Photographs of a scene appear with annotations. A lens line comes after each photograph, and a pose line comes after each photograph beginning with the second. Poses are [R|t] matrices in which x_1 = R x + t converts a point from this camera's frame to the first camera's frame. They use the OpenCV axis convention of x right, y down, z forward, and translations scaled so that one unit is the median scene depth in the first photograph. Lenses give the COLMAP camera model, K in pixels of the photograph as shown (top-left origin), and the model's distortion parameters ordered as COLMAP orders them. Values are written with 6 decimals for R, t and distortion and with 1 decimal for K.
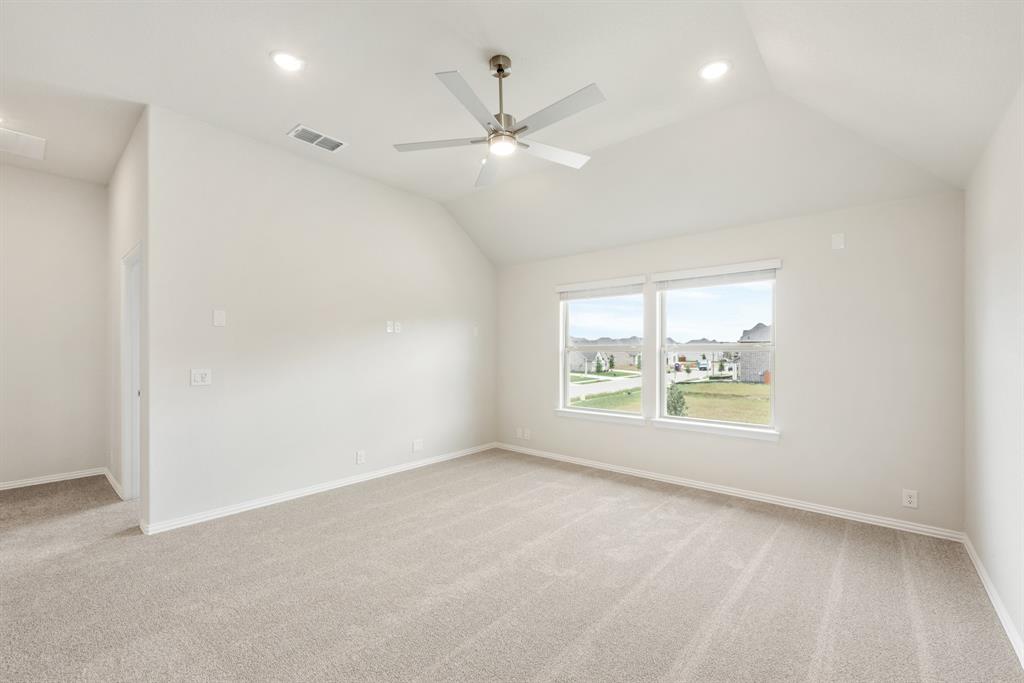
lens RADIAL K [[425.5, 0, 518.0], [0, 425.5, 346.9], [0, 0, 1]] dist [0.000827, 0.000028]
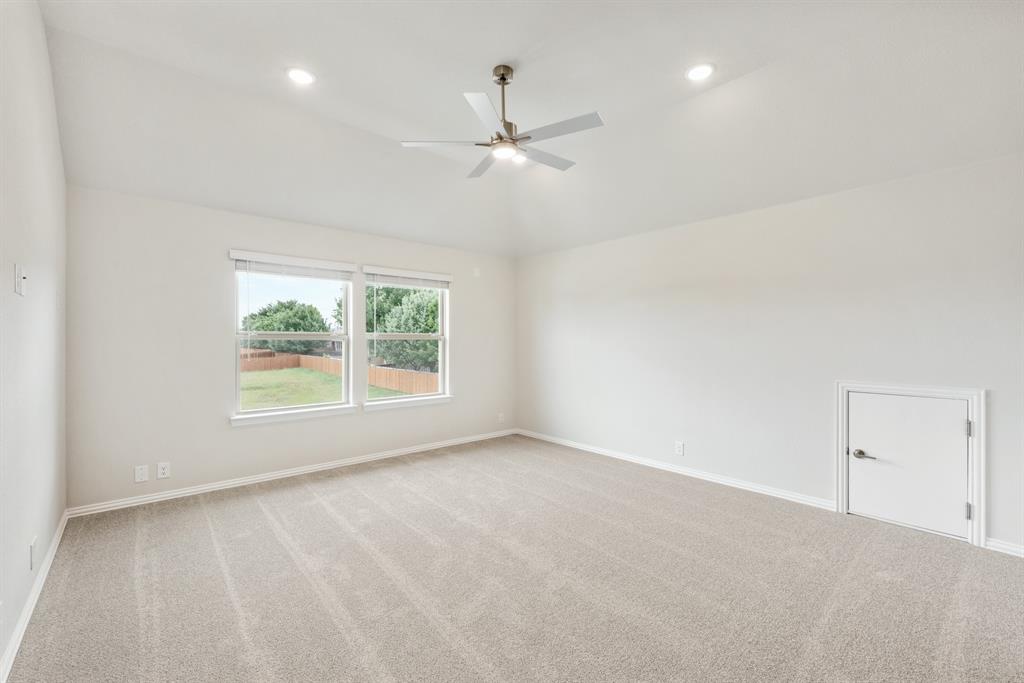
lens RADIAL K [[425.5, 0, 518.5], [0, 425.5, 339.6], [0, 0, 1]] dist [0.000827, 0.000028]
pose [[0.145608, -0.004641, 0.989331, -0.679079], [-0.014312, 0.999874, 0.006797, -0.002213], [-0.989239, -0.015149, 0.145524, 0.490037]]
